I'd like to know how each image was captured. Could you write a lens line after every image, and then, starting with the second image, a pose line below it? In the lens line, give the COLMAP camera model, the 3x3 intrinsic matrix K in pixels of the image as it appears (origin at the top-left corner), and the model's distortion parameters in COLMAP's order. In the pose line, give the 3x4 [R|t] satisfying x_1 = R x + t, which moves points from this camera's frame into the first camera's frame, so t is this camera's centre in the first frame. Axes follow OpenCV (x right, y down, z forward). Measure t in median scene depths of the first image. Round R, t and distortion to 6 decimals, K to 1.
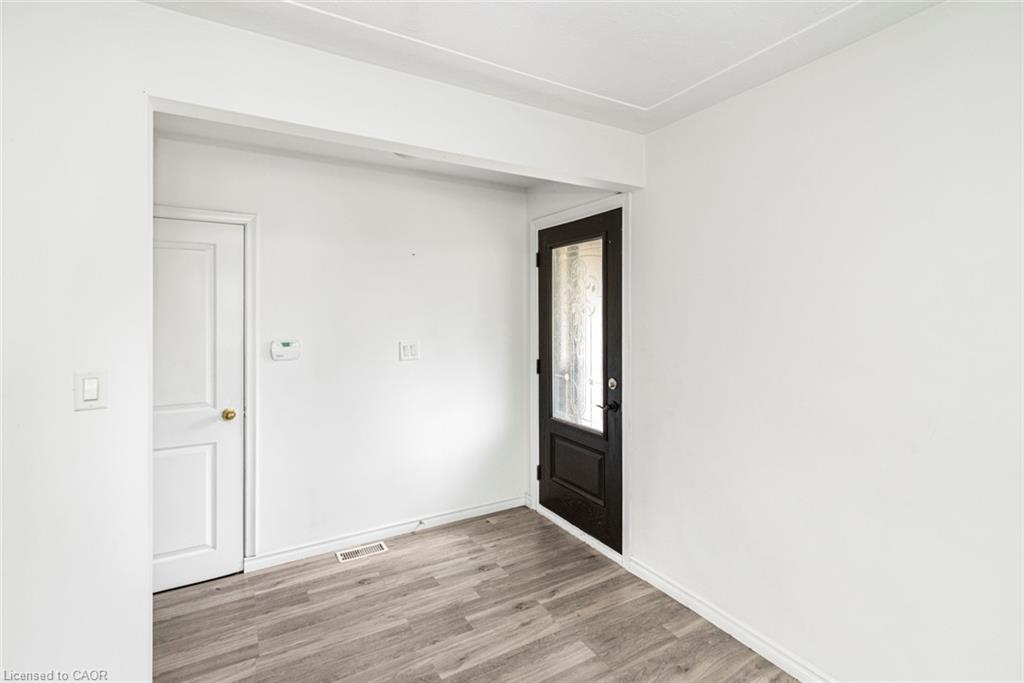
lens RADIAL K [[470.2, 0, 521.3], [0, 470.2, 319.3], [0, 0, 1]] dist [0.009710, -0.000813]
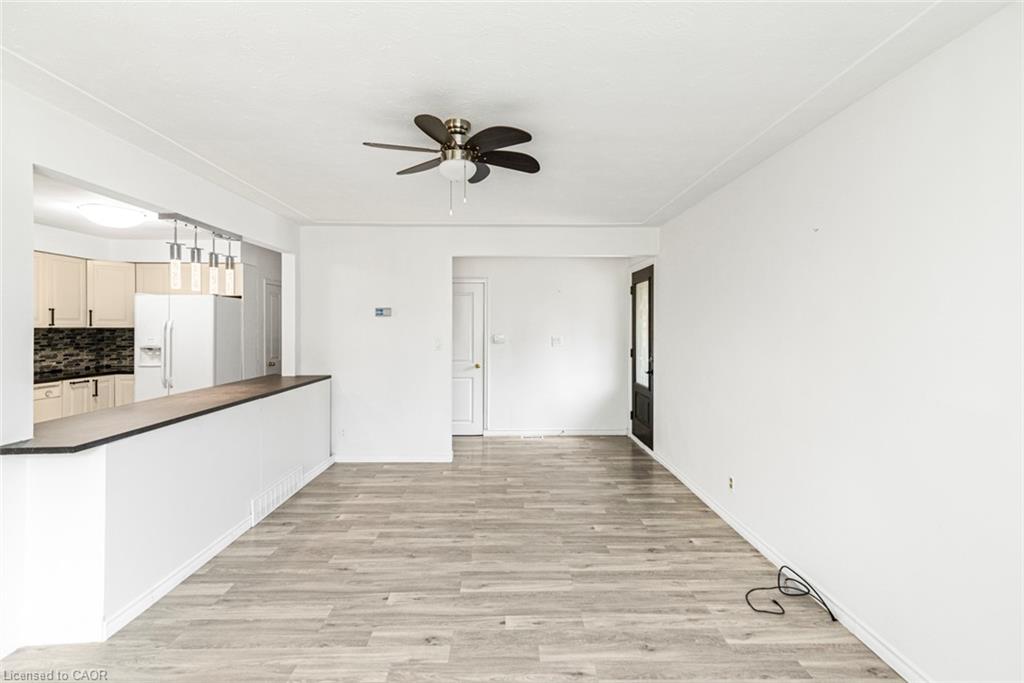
lens RADIAL K [[470.2, 0, 518.4], [0, 470.2, 327.2], [0, 0, 1]] dist [0.009710, -0.000813]
pose [[0.871274, 0.001091, -0.490795, 0.618587], [-0.002515, 0.999994, -0.002243, 0.014852], [0.490790, 0.003189, 0.871272, -0.822311]]
